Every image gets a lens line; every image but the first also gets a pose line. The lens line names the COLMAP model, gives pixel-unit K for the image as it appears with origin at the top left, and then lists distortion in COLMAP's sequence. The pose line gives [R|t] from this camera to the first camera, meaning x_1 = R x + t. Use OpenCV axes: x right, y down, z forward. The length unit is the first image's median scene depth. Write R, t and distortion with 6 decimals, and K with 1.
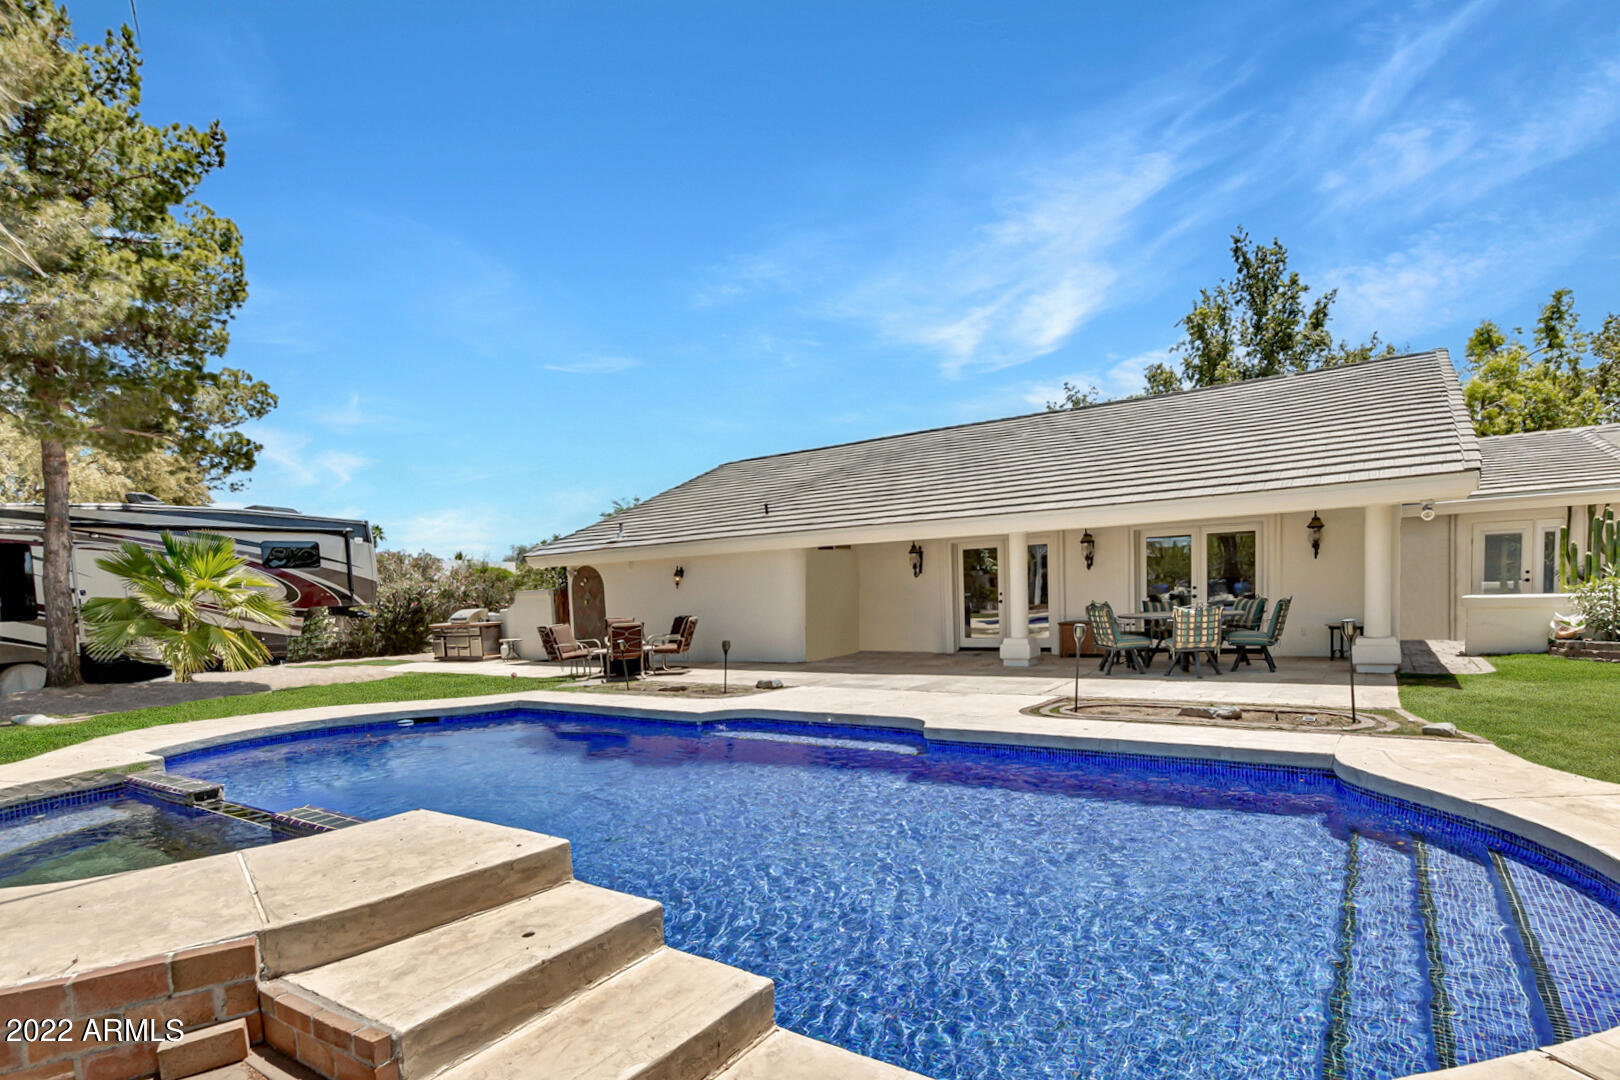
lens RADIAL K [[763.6, 0, 813.8], [0, 763.6, 622.1], [0, 0, 1]] dist [0.000716, 0.000466]
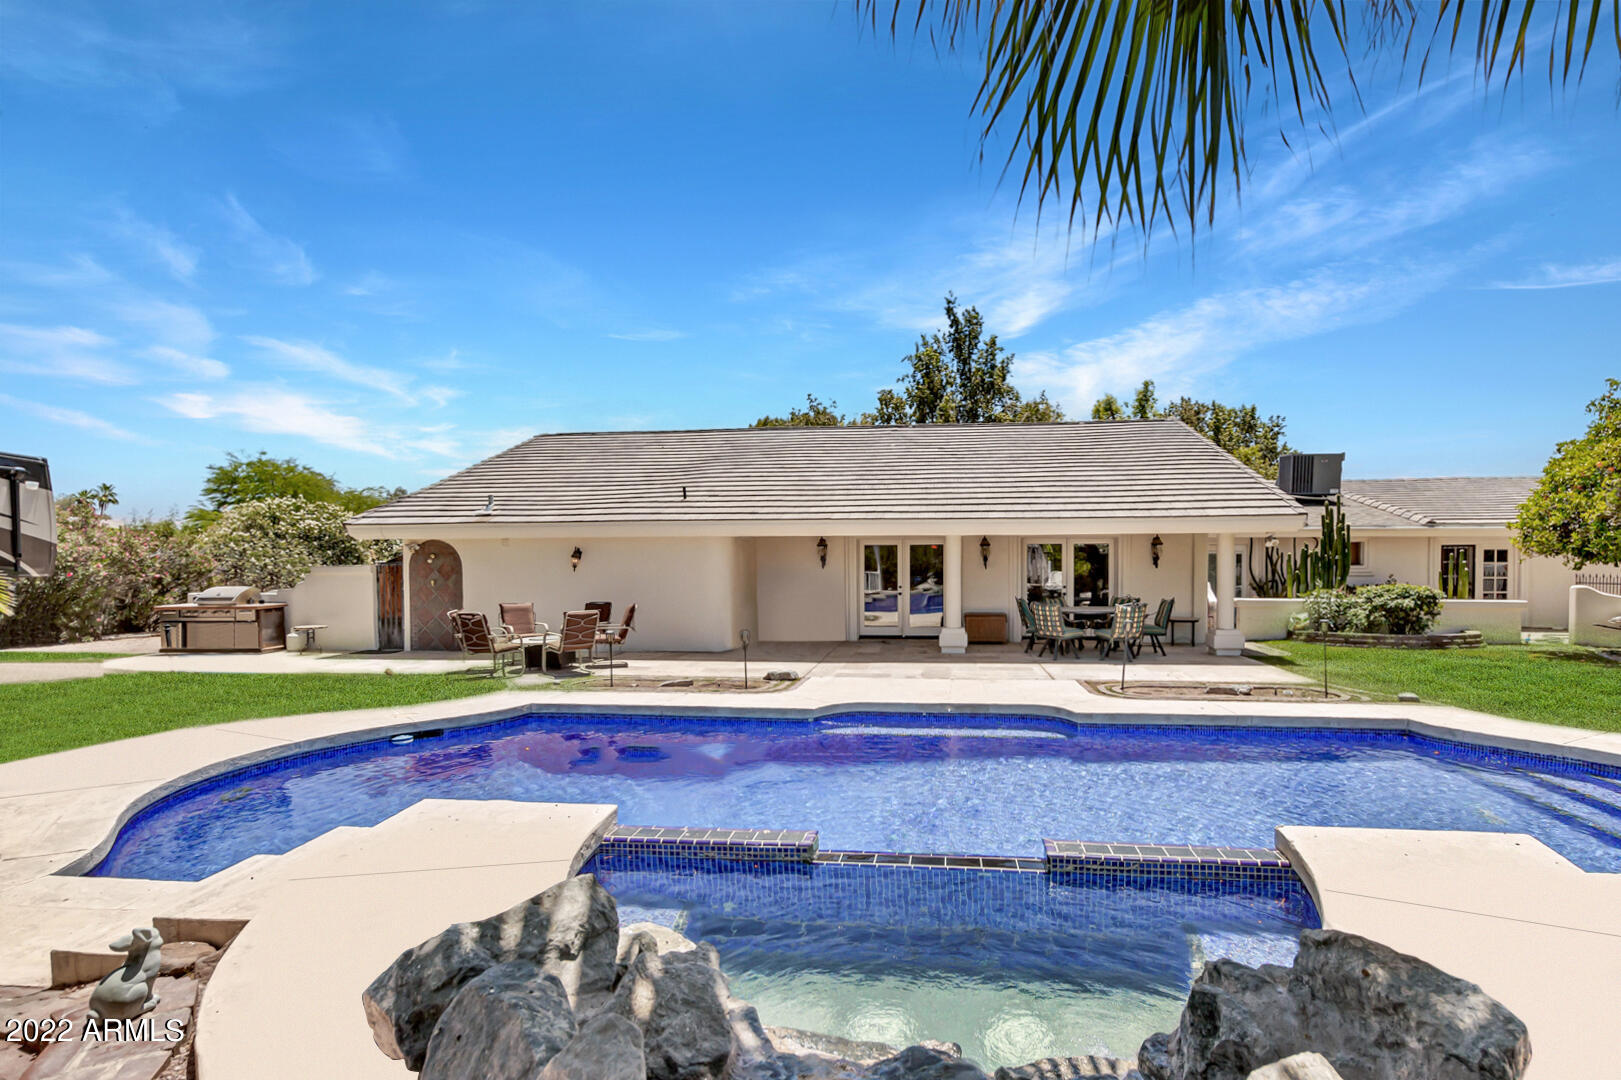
lens RADIAL K [[740.5, 0, 813.6], [0, 740.5, 567.3], [0, 0, 1]] dist [-0.000360, 0.000046]
pose [[0.898960, 0.036543, 0.436504, -0.327707], [-0.014021, 0.998404, -0.054708, -0.004832], [-0.437807, 0.043060, 0.898037, 0.090542]]
